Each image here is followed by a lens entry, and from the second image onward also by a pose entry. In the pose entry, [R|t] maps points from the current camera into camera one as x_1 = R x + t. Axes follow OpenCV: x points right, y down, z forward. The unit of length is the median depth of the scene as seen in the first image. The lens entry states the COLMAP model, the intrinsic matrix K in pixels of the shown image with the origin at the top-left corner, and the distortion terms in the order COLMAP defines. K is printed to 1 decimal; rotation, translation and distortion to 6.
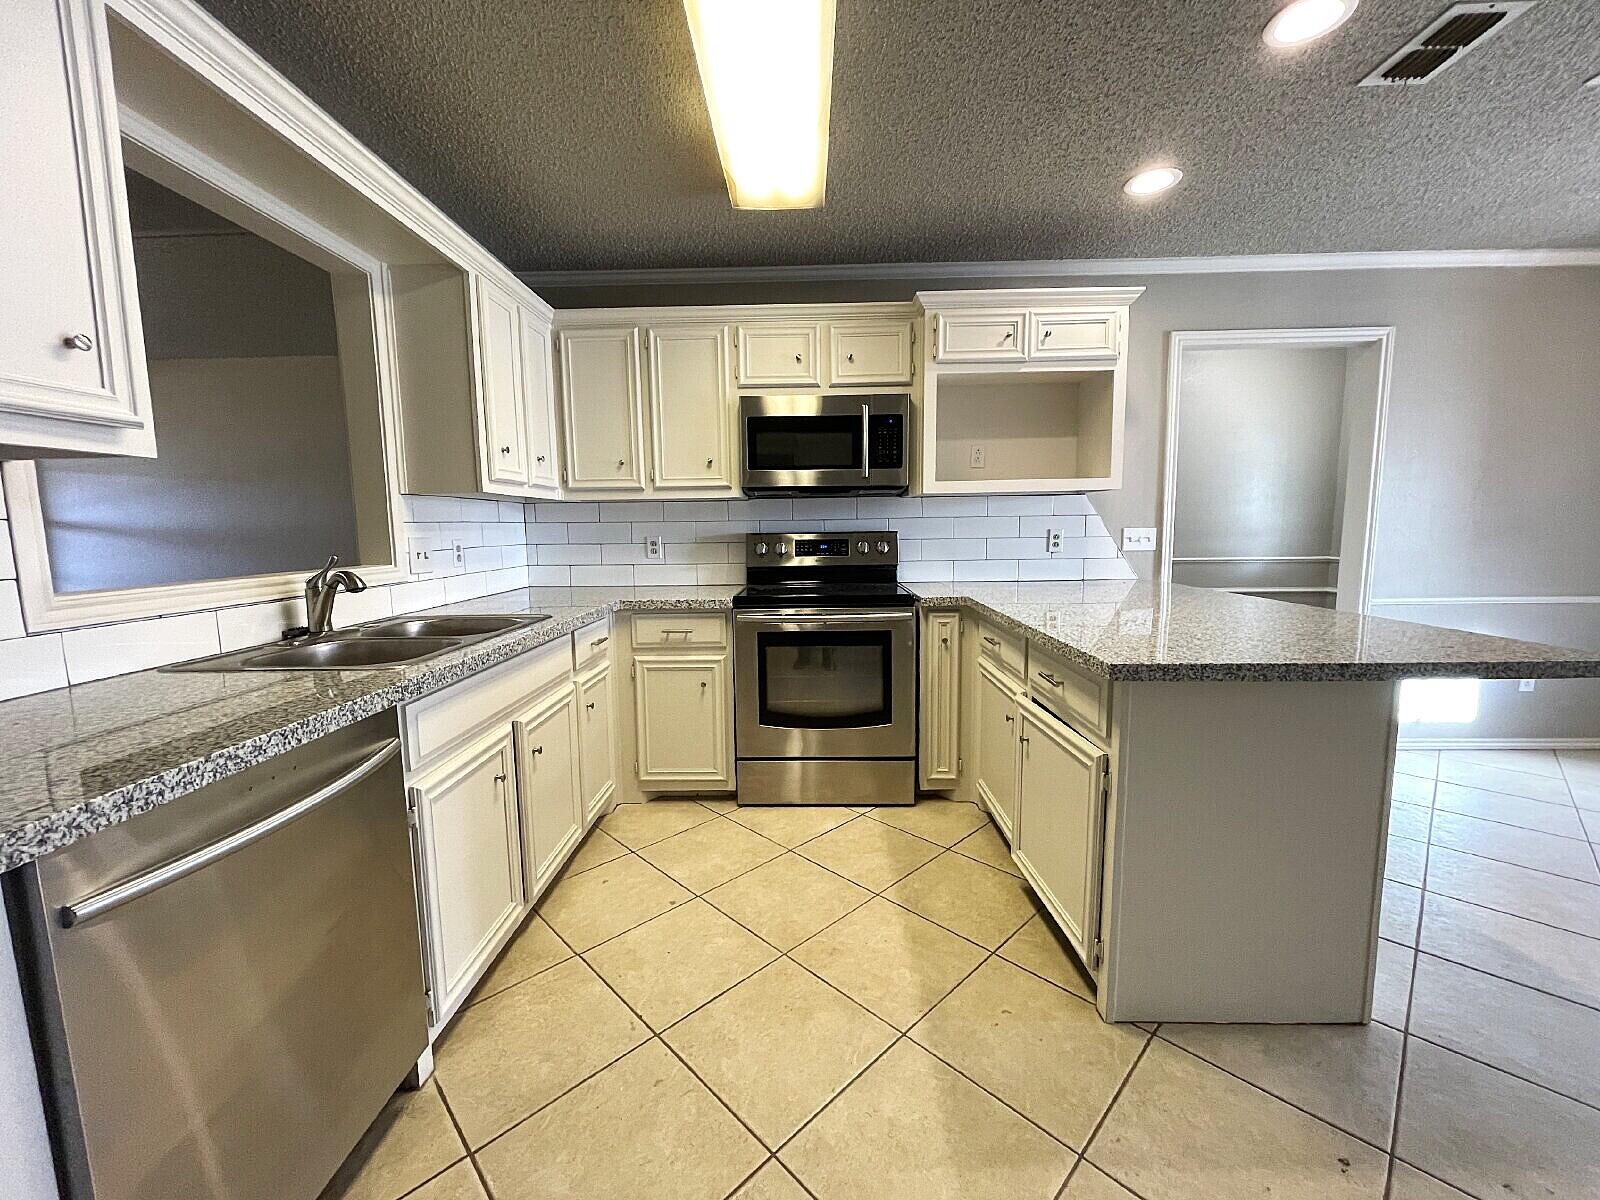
lens RADIAL K [[646.9, 0, 799.2], [0, 646.9, 600.1], [0, 0, 1]] dist [0.001458, 0.000164]
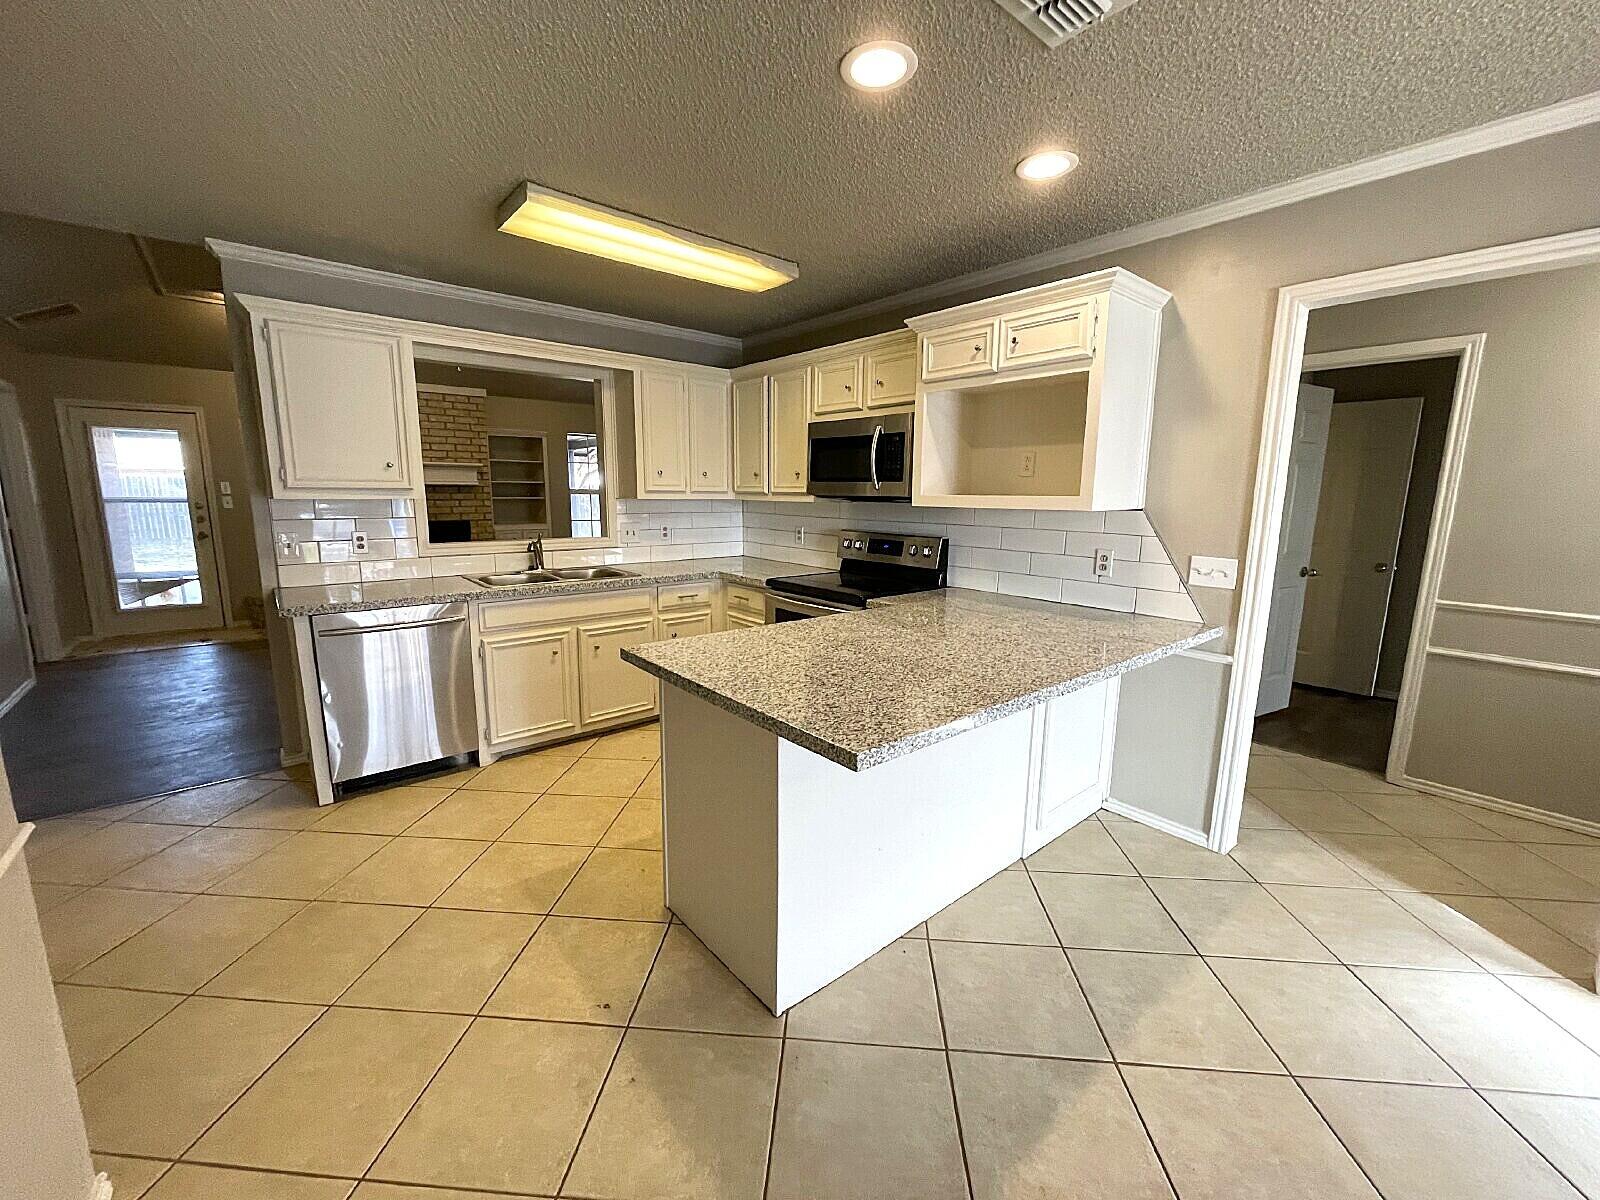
lens RADIAL K [[646.9, 0, 799.2], [0, 646.9, 600.1], [0, 0, 1]] dist [0.001458, 0.000164]
pose [[0.656463, 0.148709, -0.739555, 0.891287], [-0.107988, 0.988805, 0.102973, -0.100850], [0.746589, 0.012265, 0.665173, 0.148203]]
